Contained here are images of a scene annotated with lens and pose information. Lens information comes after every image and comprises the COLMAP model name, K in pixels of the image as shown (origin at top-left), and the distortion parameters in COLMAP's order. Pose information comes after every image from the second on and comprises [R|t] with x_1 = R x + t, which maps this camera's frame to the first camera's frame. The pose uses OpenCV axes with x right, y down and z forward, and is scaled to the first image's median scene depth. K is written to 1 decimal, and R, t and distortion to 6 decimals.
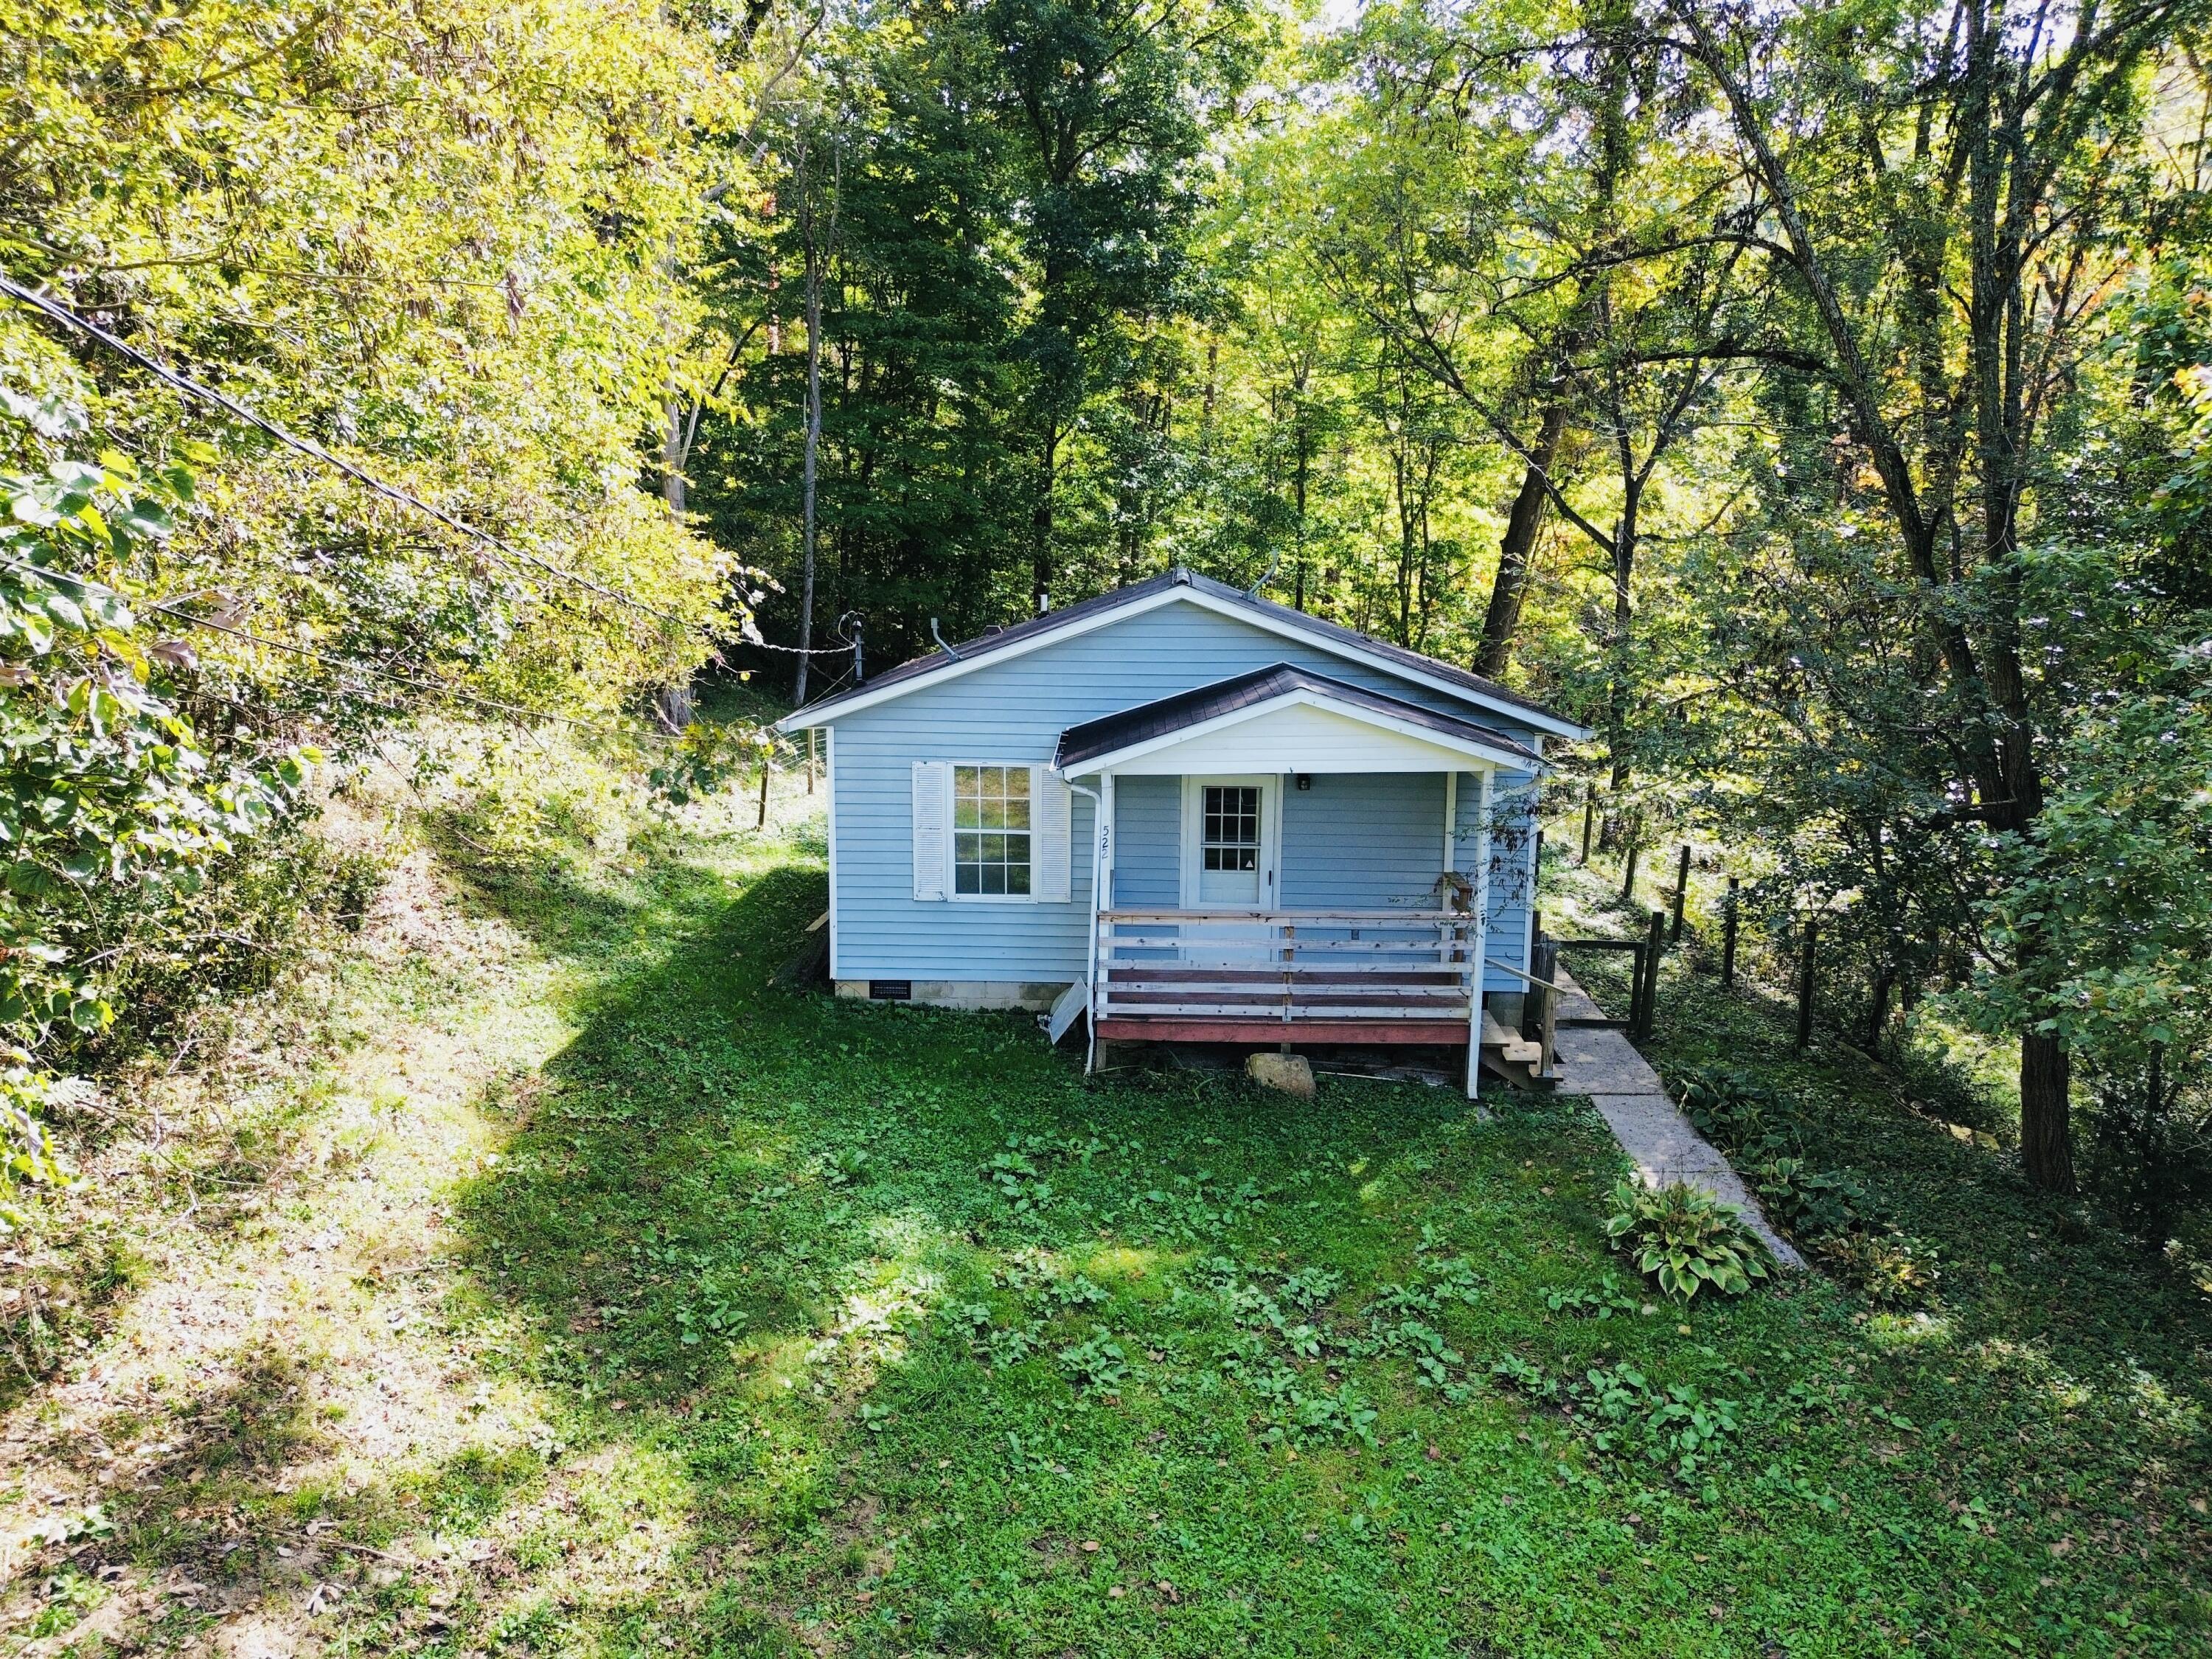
lens RADIAL K [[1562.8, 0, 1106.0], [0, 1562.8, 829.5], [0, 0, 1]] dist [0.092588, -0.095704]
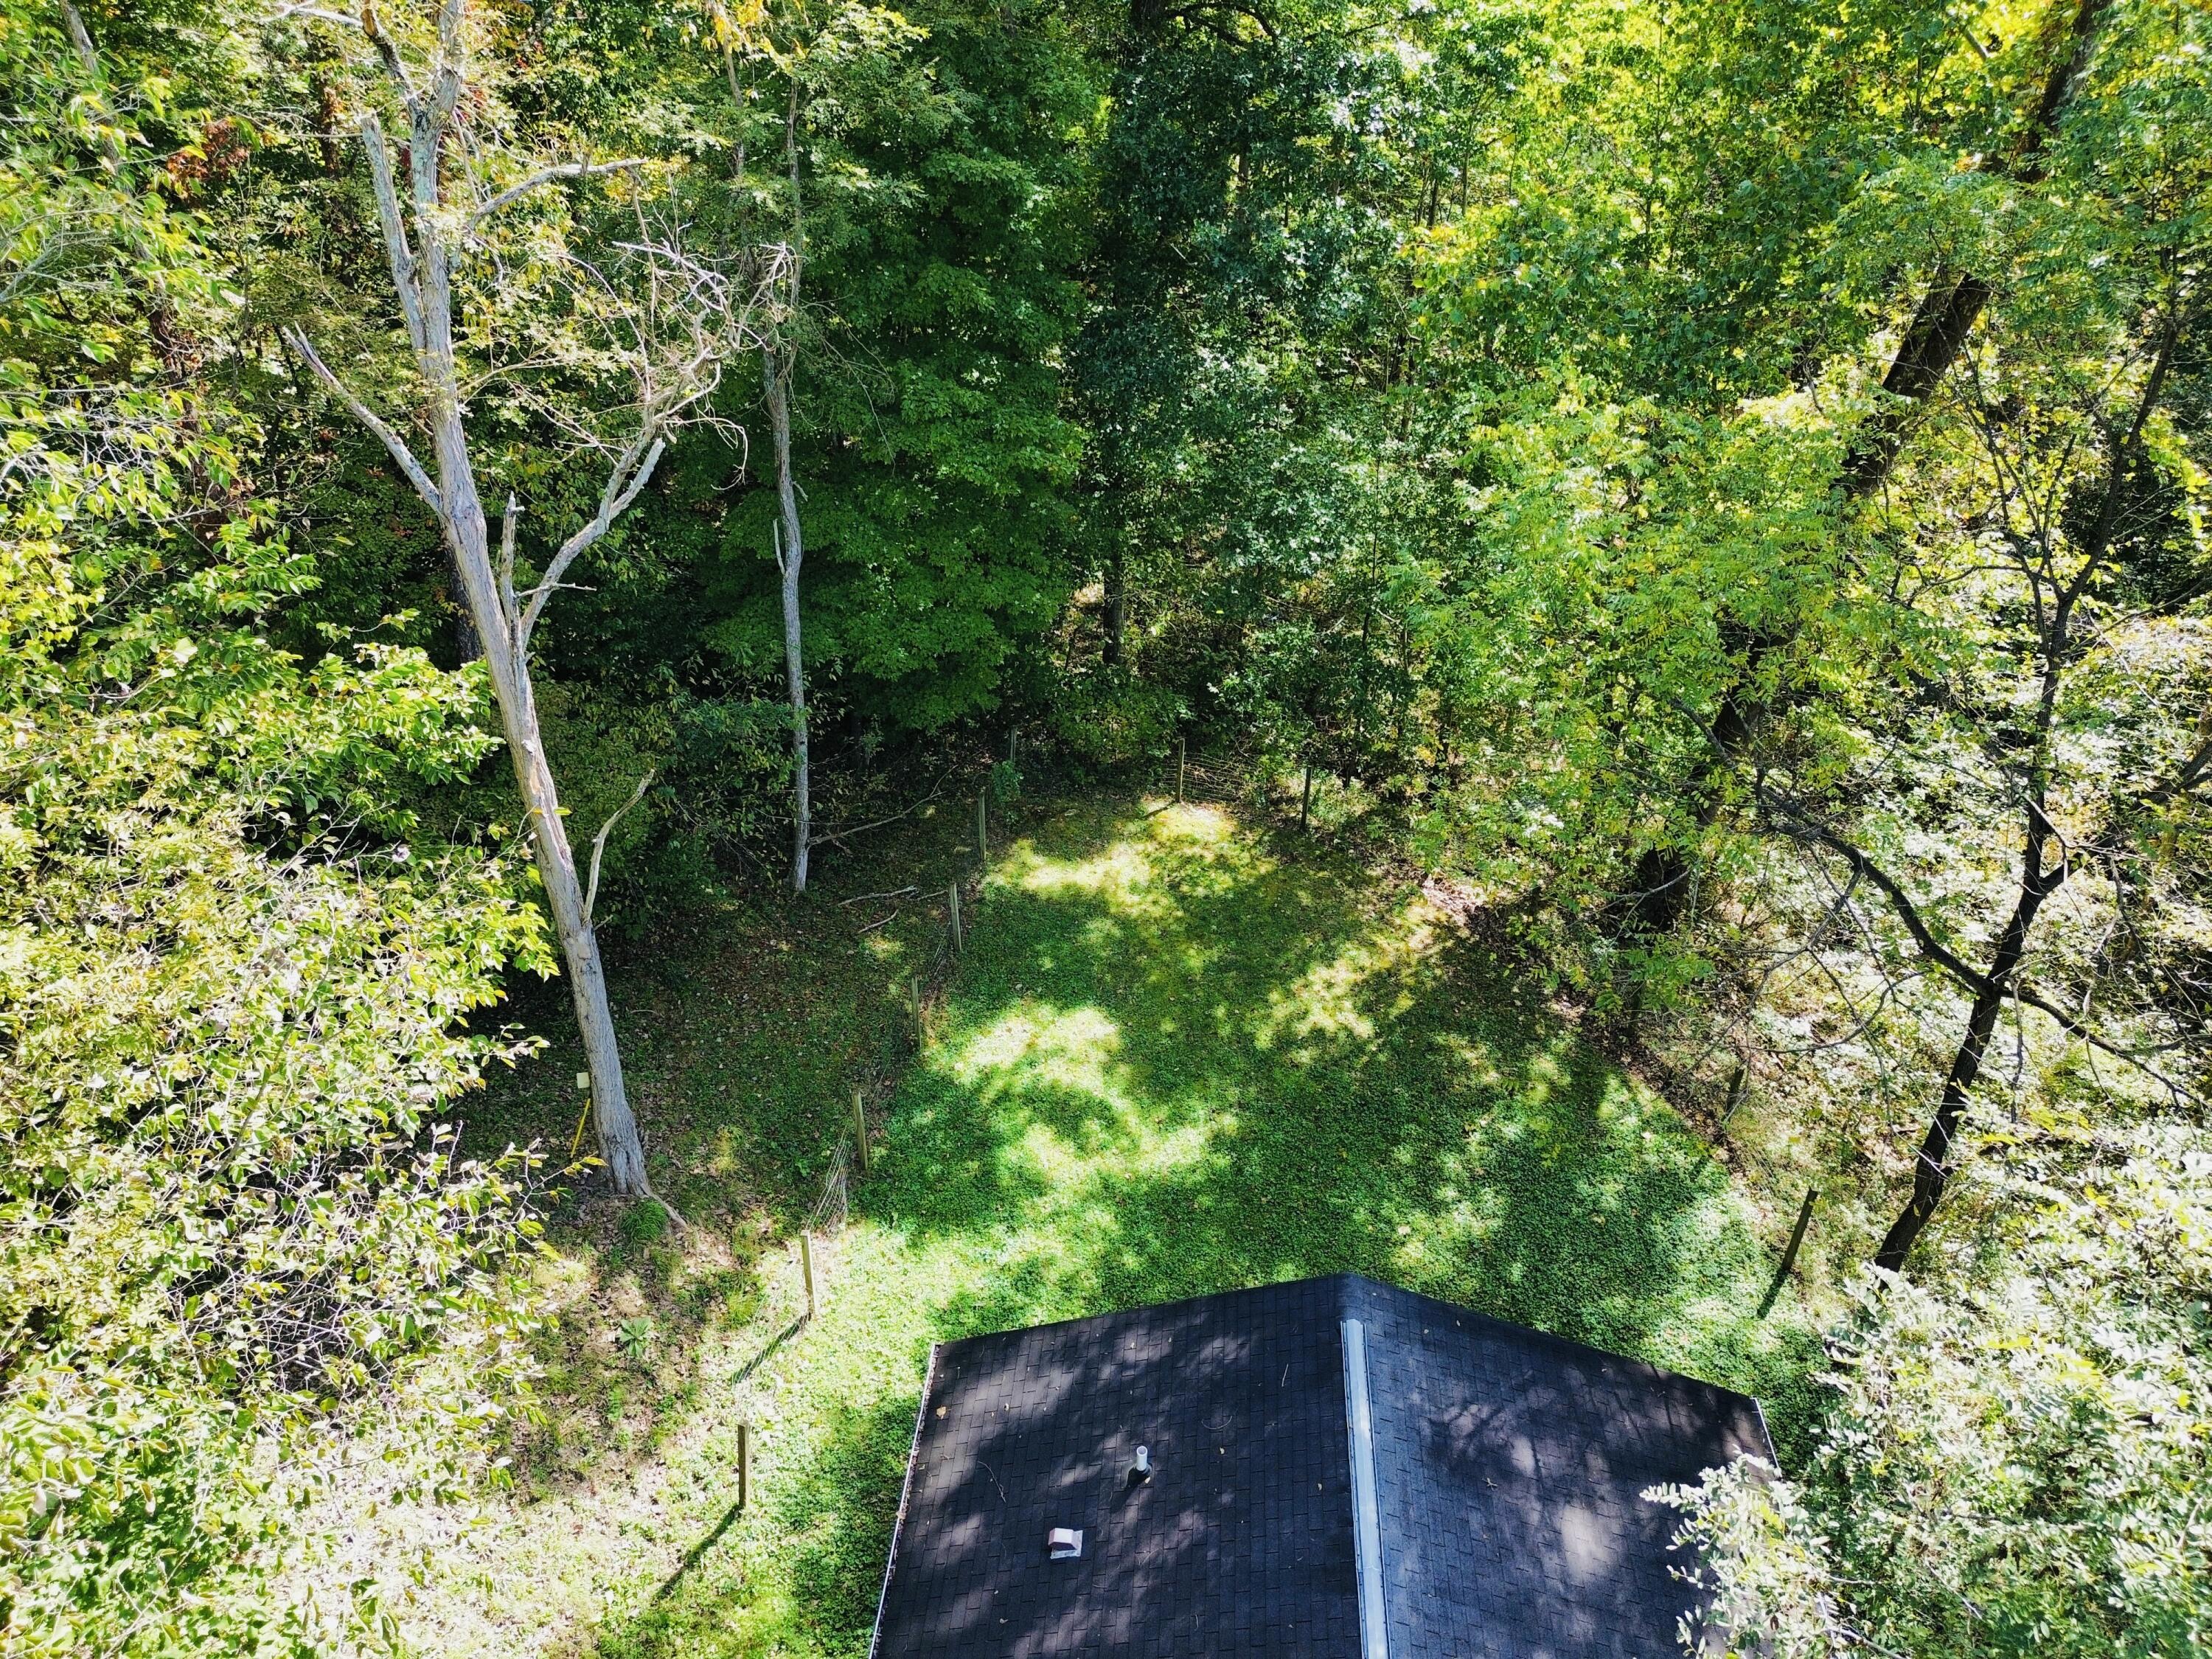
lens RADIAL K [[1562.8, 0, 1106.0], [0, 1562.8, 829.5], [0, 0, 1]] dist [0.092588, -0.095704]
pose [[0.999324, 0.016849, -0.032671, -0.054714], [-0.003067, 0.923888, 0.382652, -0.927151], [0.036631, -0.382293, 0.923315, 0.740119]]
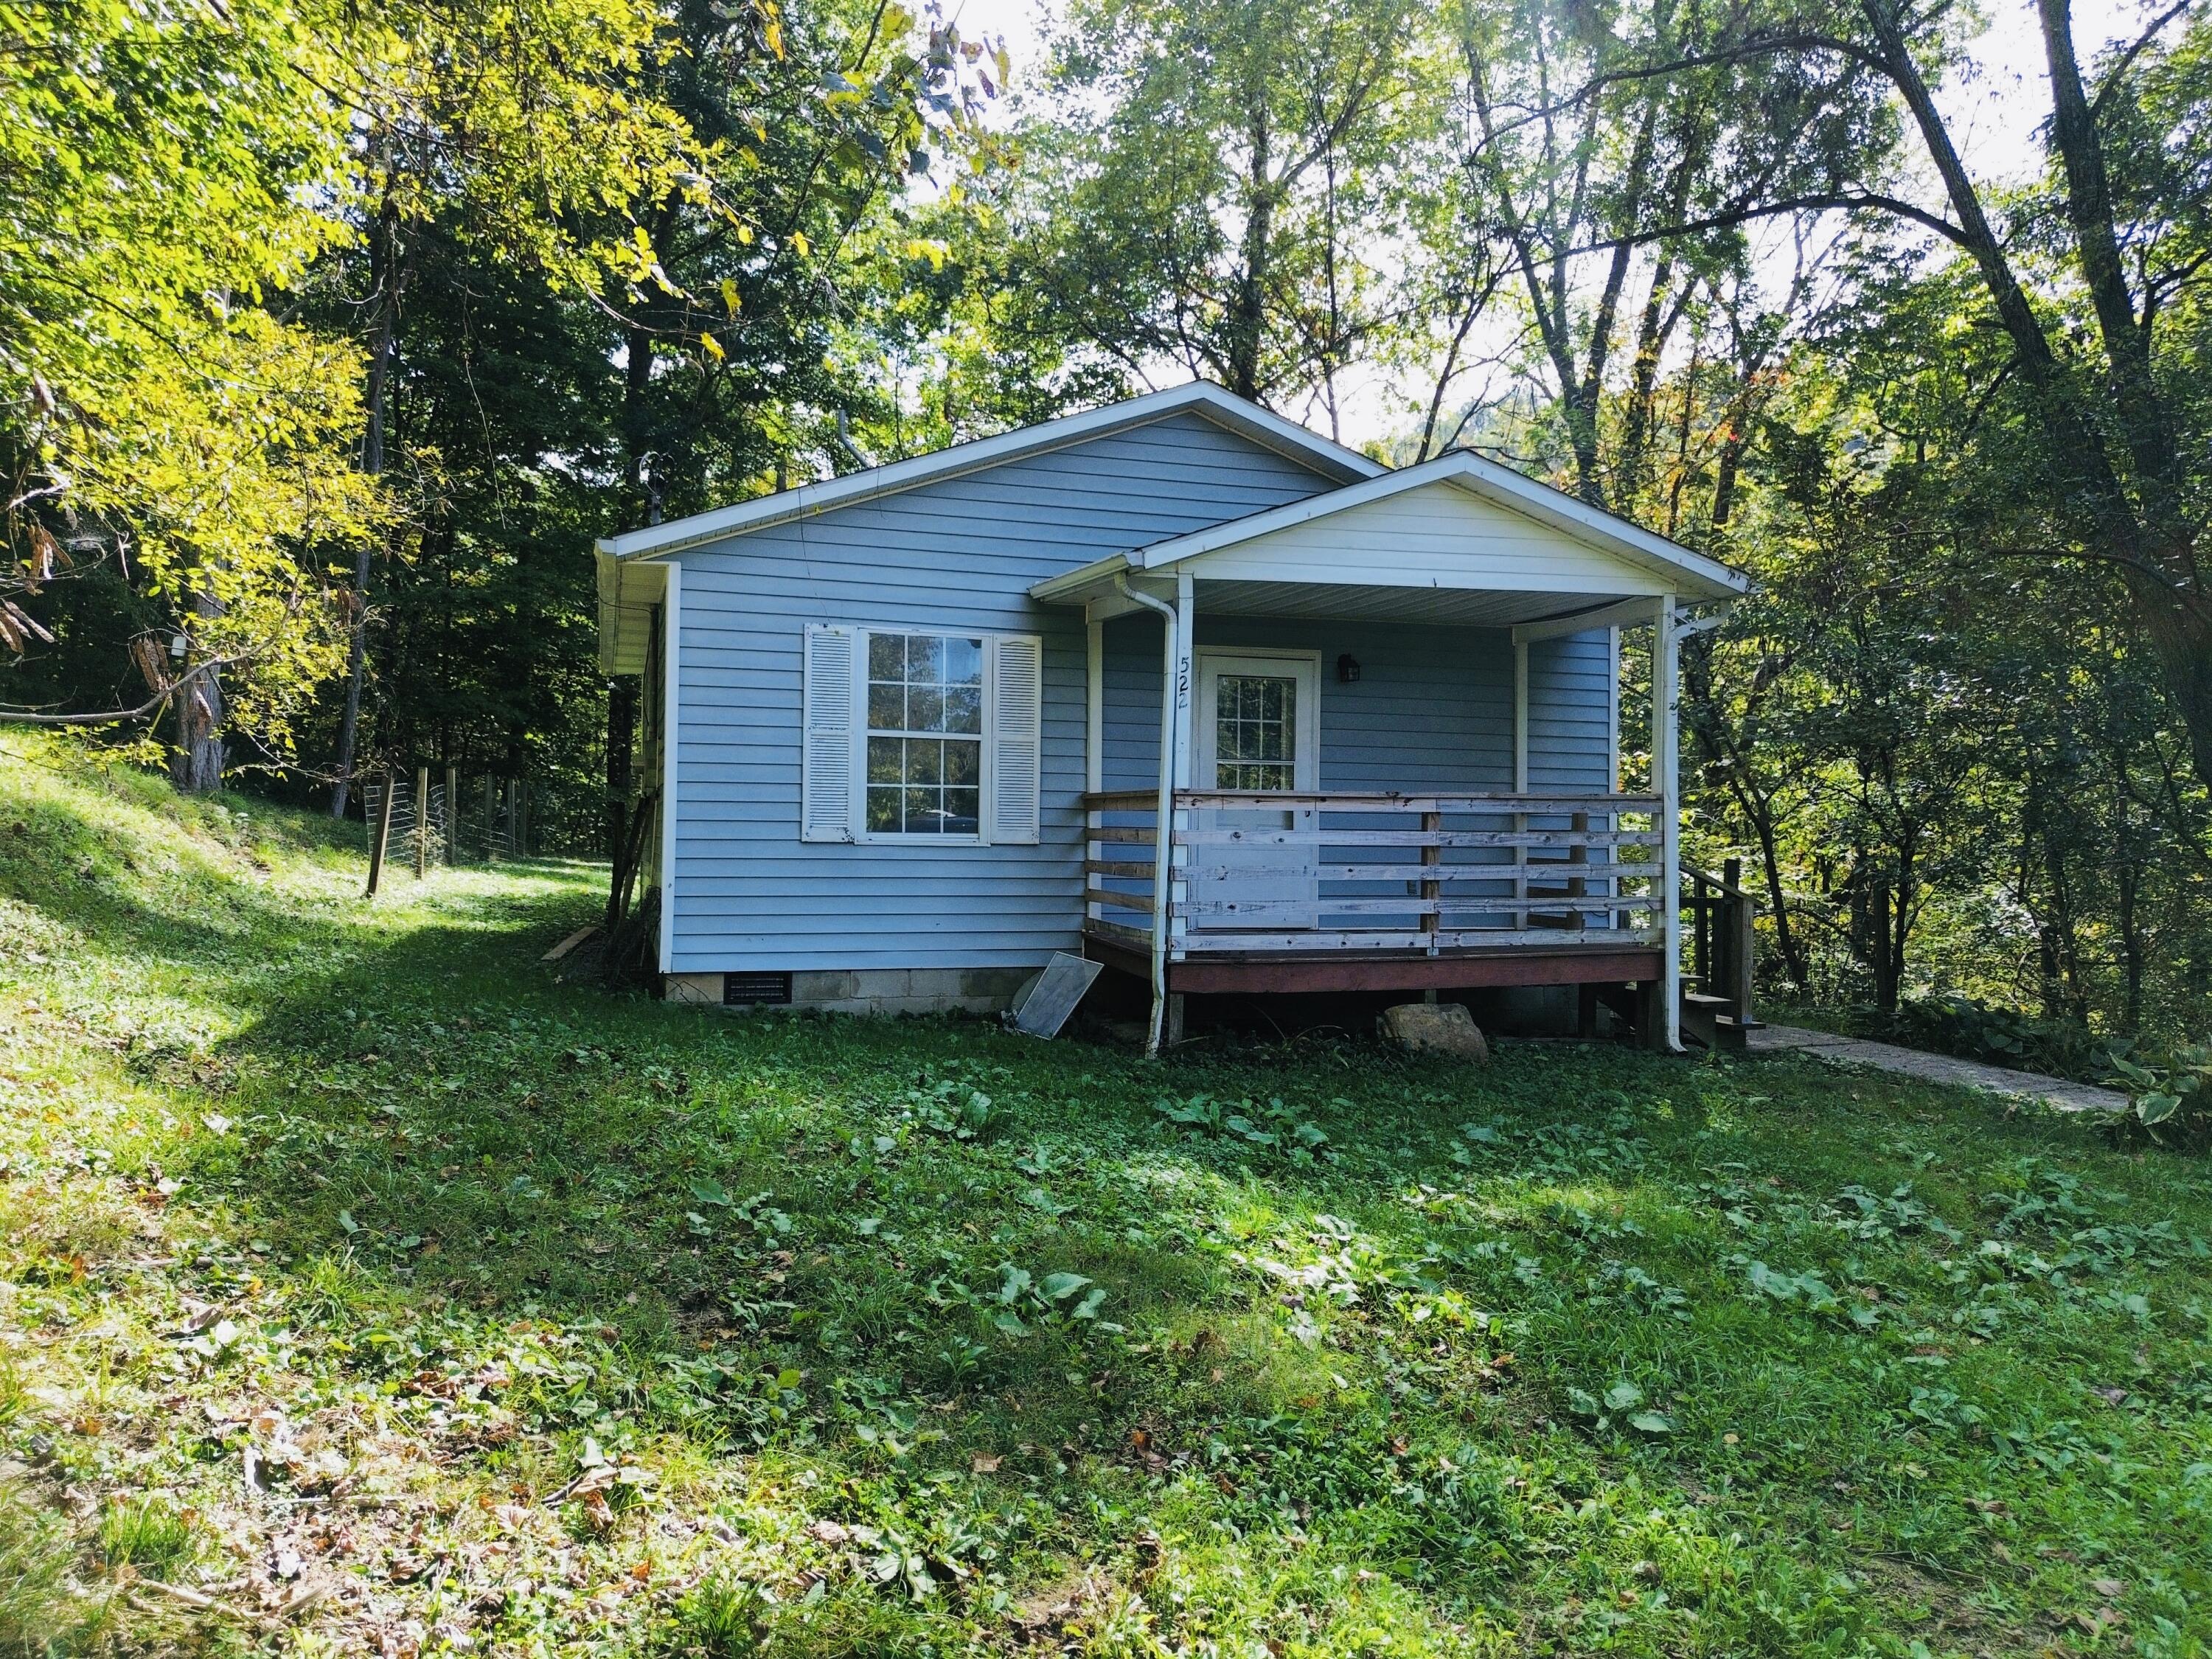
lens RADIAL K [[1562.8, 0, 1106.0], [0, 1562.8, 829.5], [0, 0, 1]] dist [0.092588, -0.095704]
pose [[0.939361, 0.006090, 0.342875, -0.254994], [0.059141, 0.981984, -0.179470, 0.183978], [-0.337791, 0.188865, 0.922078, 0.409241]]
